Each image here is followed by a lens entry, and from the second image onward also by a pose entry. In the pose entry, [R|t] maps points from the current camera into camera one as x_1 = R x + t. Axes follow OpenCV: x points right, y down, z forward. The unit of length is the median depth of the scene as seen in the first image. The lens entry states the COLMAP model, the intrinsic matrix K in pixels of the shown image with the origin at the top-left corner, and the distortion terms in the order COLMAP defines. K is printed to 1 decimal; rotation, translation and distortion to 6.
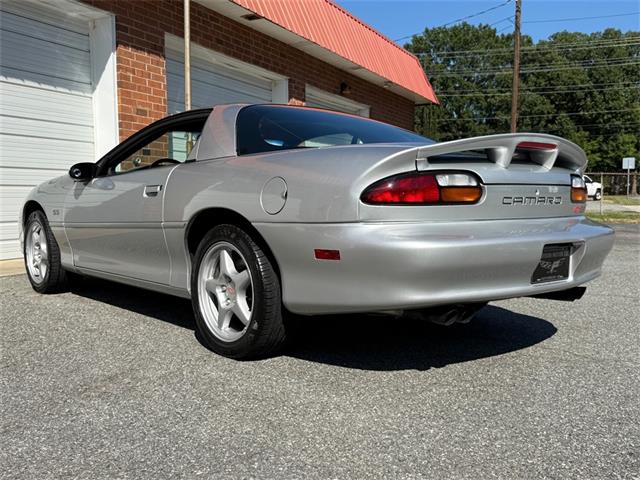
lens RADIAL K [[667.8, 0, 327.2], [0, 667.8, 240.3], [0, 0, 1]] dist [0.042100, 0.000000]
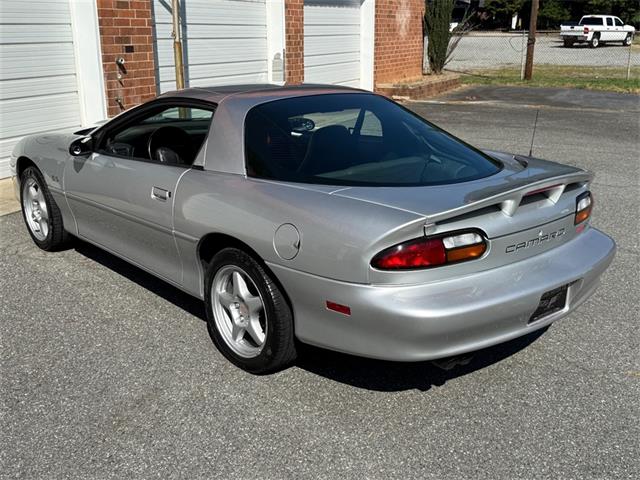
lens RADIAL K [[725.7, 0, 329.1], [0, 725.7, 245.5], [0, 0, 1]] dist [0.059131, 0.000000]
pose [[0.999959, 0.002338, 0.008789, -0.008030], [-0.004316, 0.972641, 0.232272, -0.110158], [-0.008006, -0.232300, 0.972611, -0.033961]]
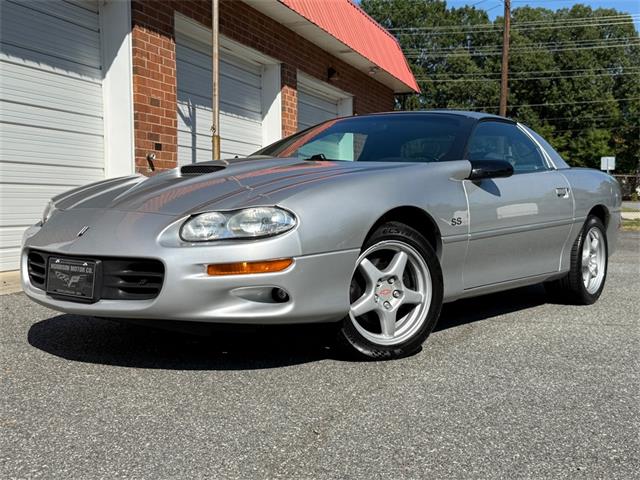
lens RADIAL K [[831.7, 0, 319.8], [0, 831.7, 245.3], [0, 0, 1]] dist [0.112696, 0.000000]
pose [[0.992745, -0.003690, 0.120182, -0.202073], [0.005296, 0.999901, -0.013051, 0.013470], [-0.120122, 0.013593, 0.992666, -0.120871]]
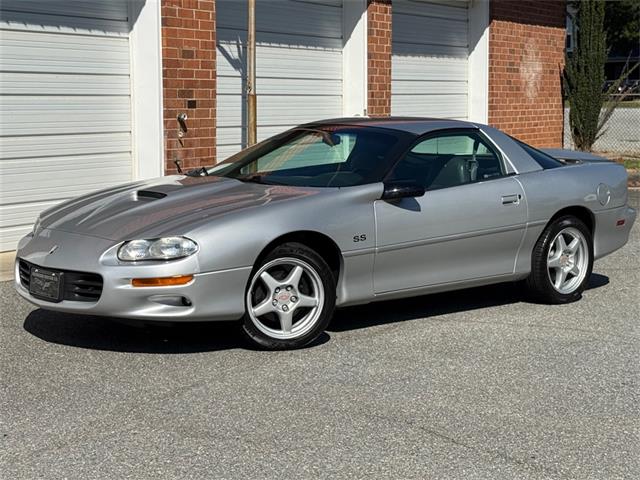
lens RADIAL K [[1416.9, 0, 317.6], [0, 1416.9, 238.3], [0, 0, 1]] dist [0.124195, 0.000000]
pose [[0.998195, 0.009465, -0.059307, -0.029313], [-0.006983, 0.999097, 0.041918, -0.049882], [0.059650, -0.041429, 0.997359, -0.657904]]
